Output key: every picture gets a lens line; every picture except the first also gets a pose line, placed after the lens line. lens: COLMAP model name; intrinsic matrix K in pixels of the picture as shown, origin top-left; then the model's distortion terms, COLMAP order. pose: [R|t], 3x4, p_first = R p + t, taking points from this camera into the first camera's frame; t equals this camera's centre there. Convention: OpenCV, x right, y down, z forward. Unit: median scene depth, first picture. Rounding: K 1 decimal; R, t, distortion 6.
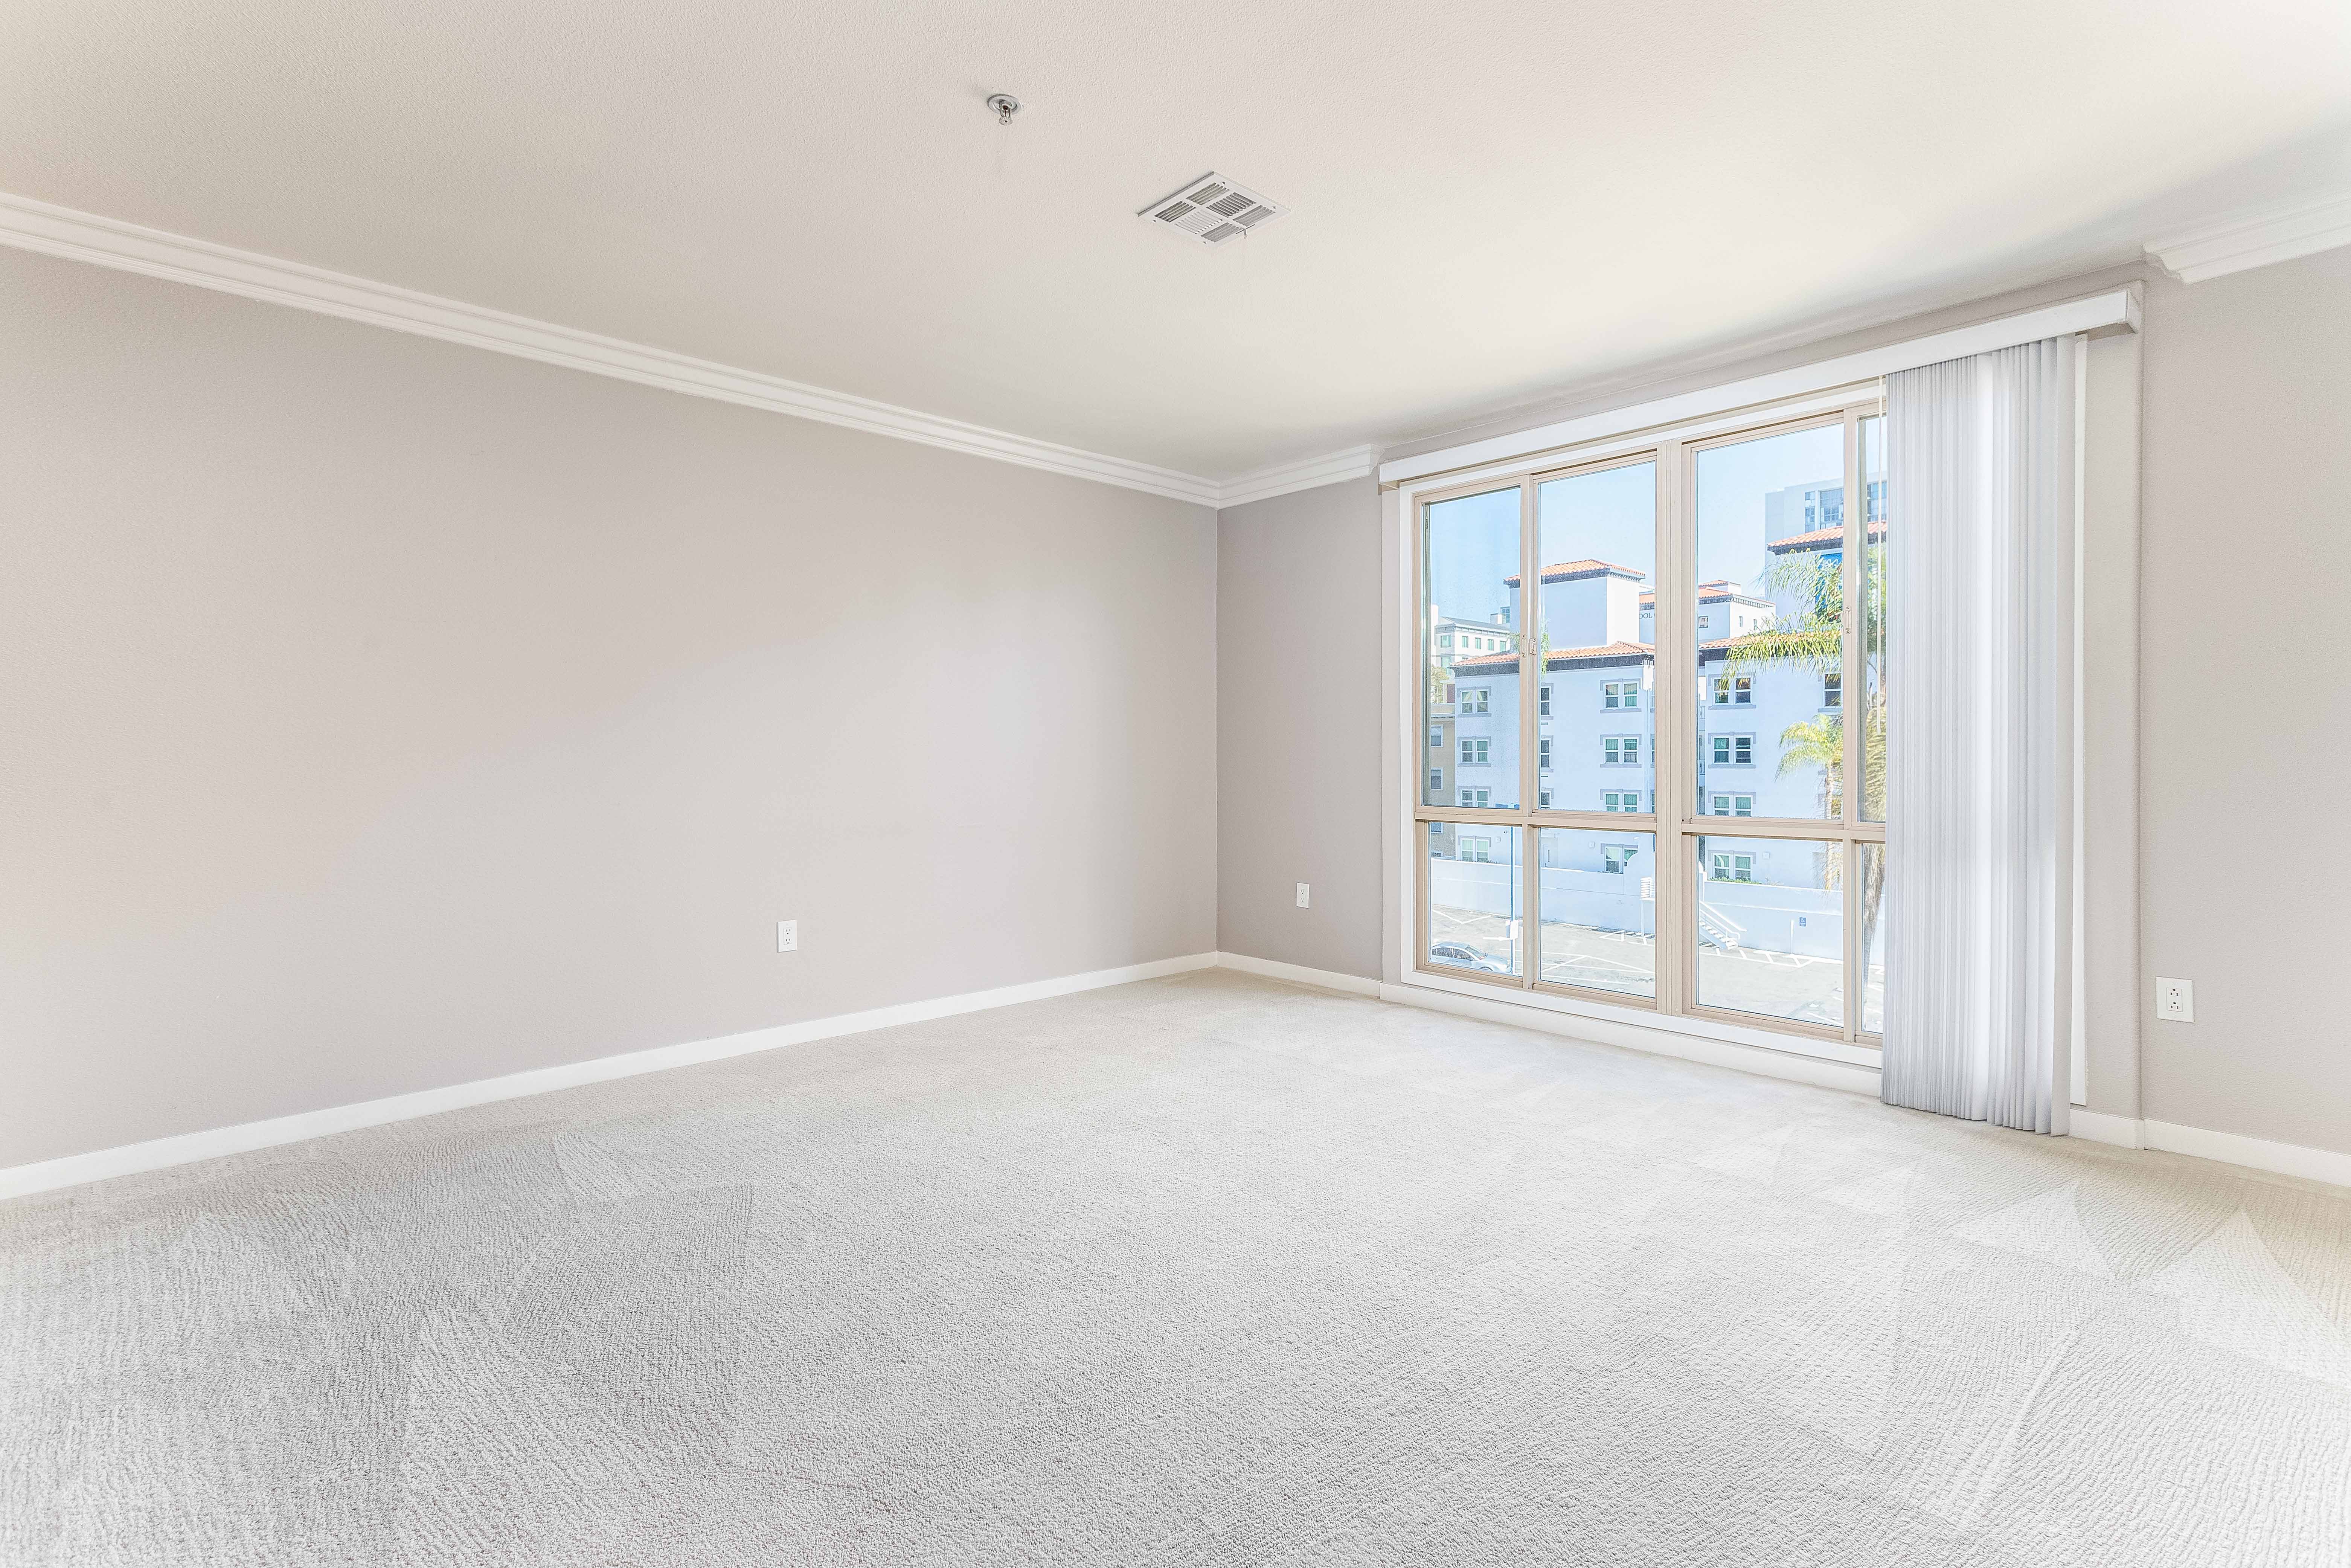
lens RADIAL K [[1116.2, 0, 1196.0], [0, 1116.2, 781.4], [0, 0, 1]] dist [0.022688, 0.003963]
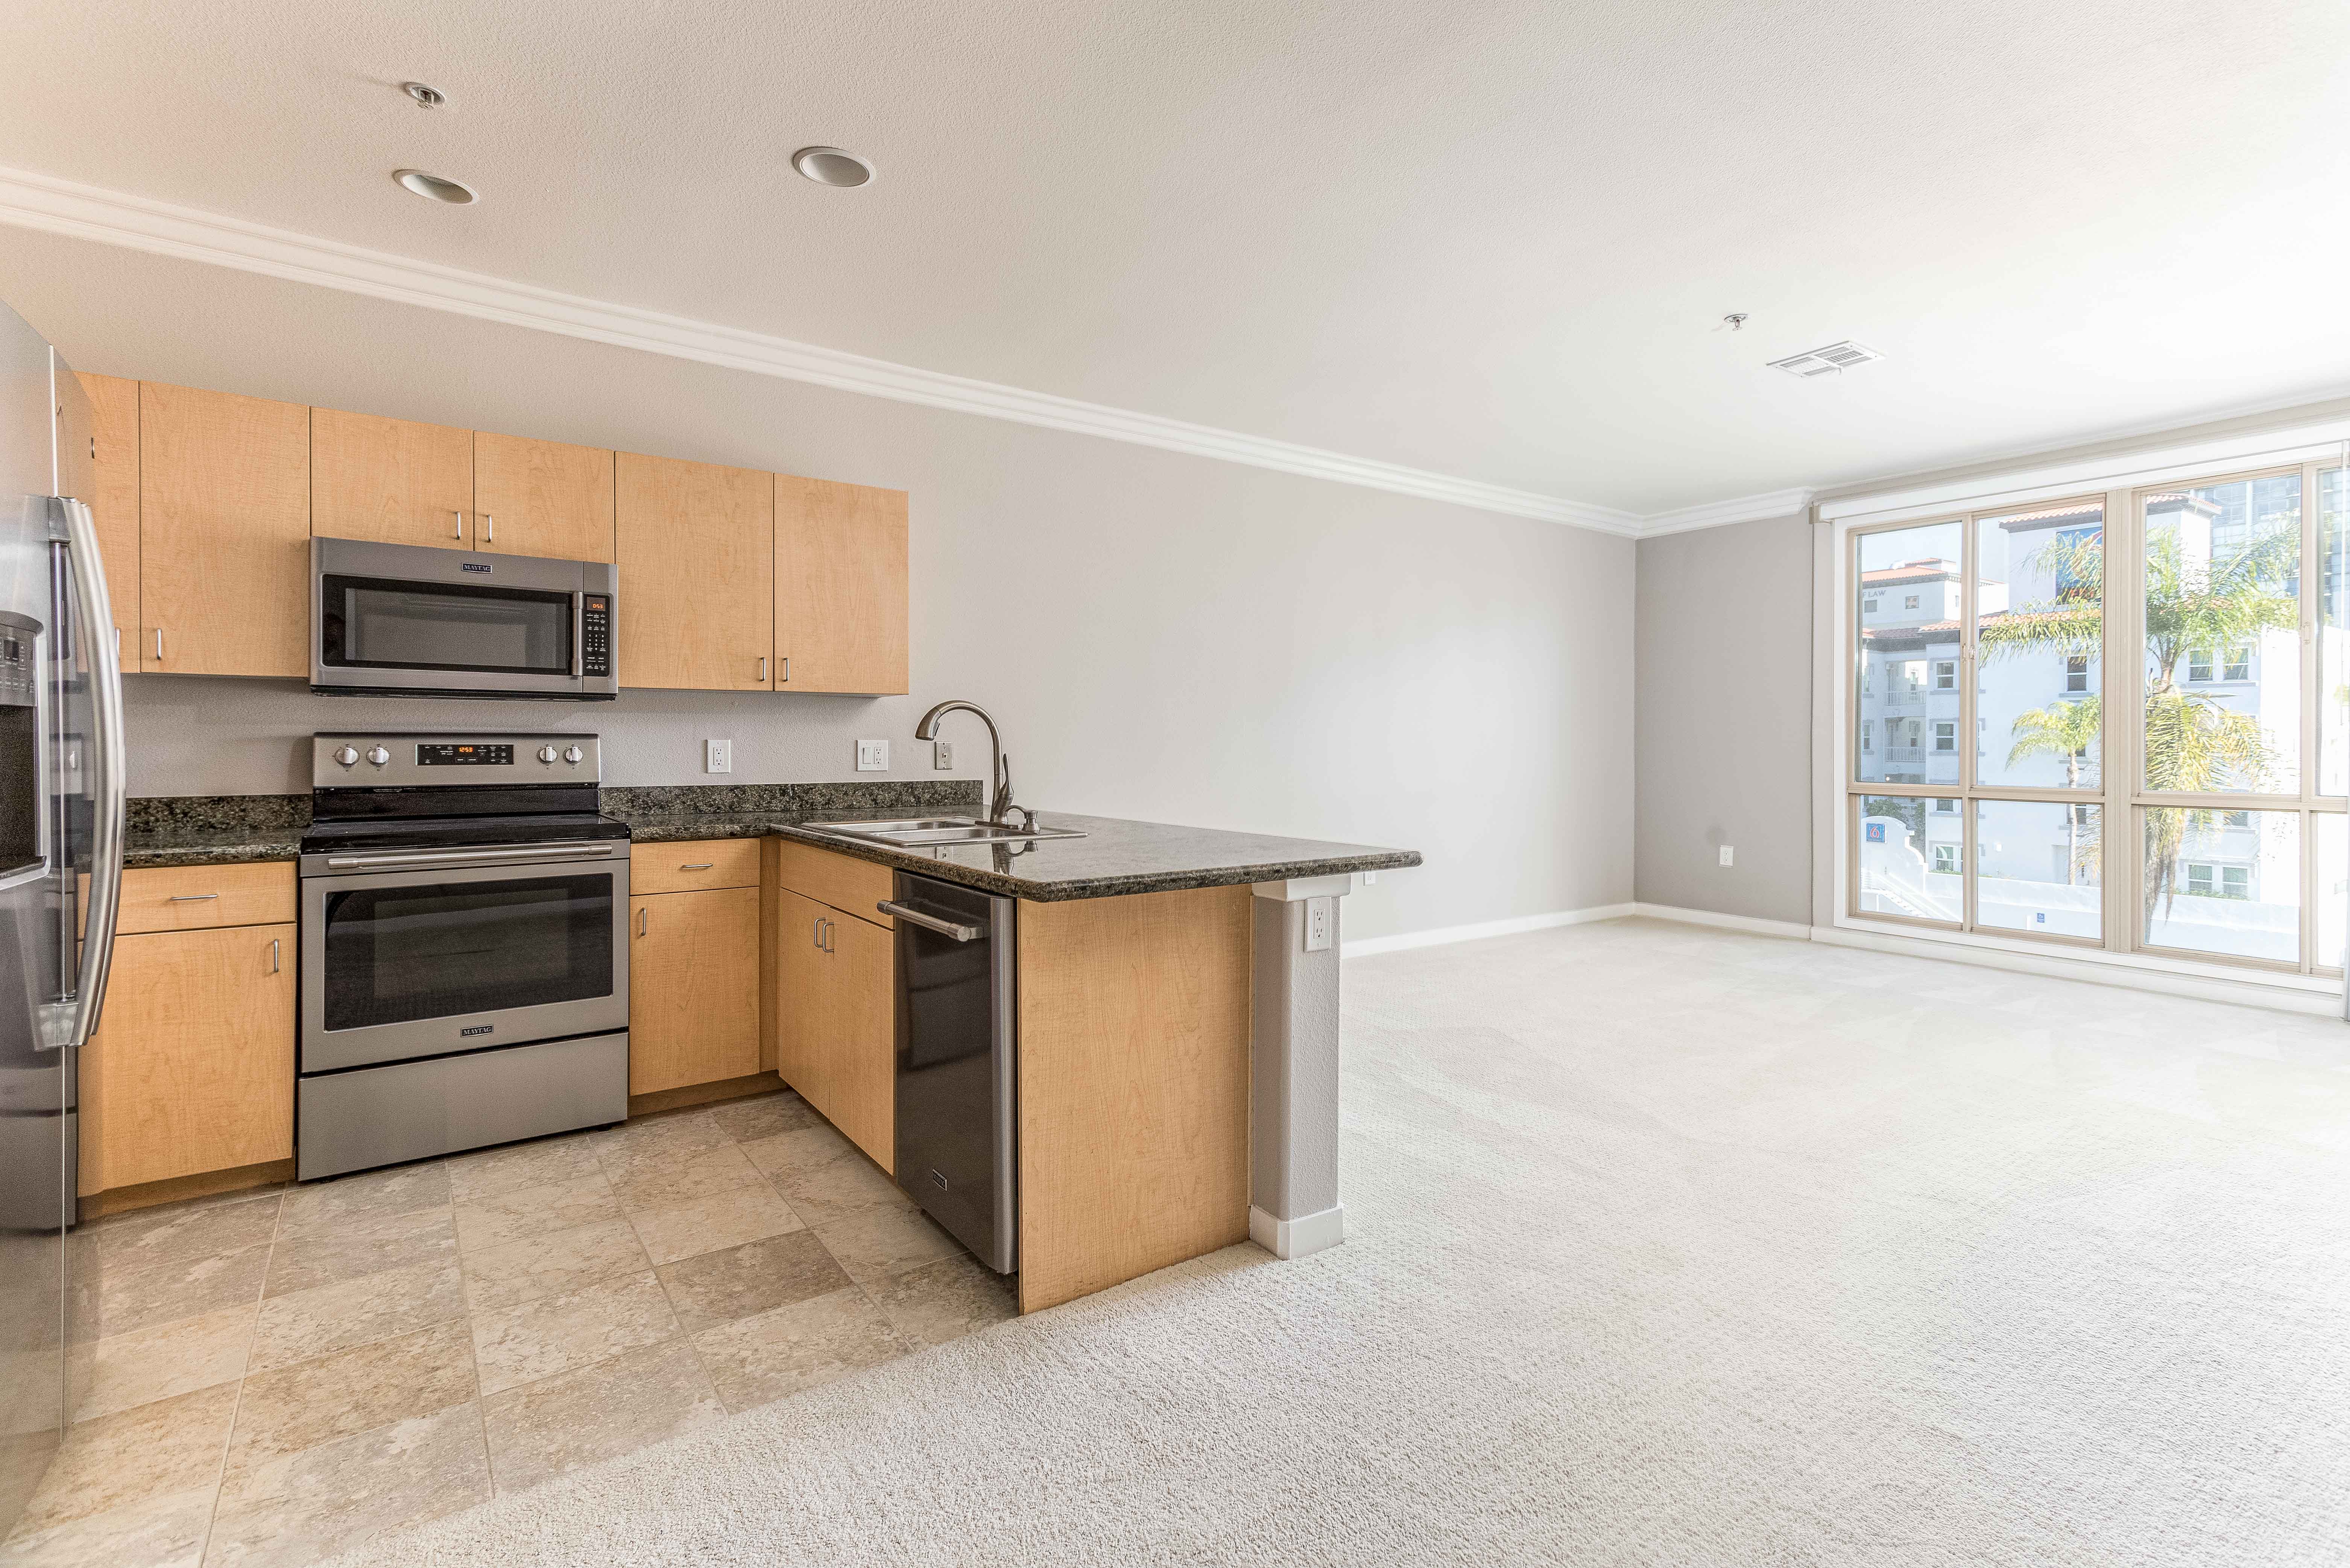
lens RADIAL K [[1115.6, 0, 1185.1], [0, 1115.6, 743.3], [0, 0, 1]] dist [0.022688, 0.003963]
pose [[0.991297, 0.007973, -0.131404, -0.330098], [-0.010287, 0.999804, -0.016939, 0.007300], [0.131243, 0.018144, 0.991184, -0.286980]]
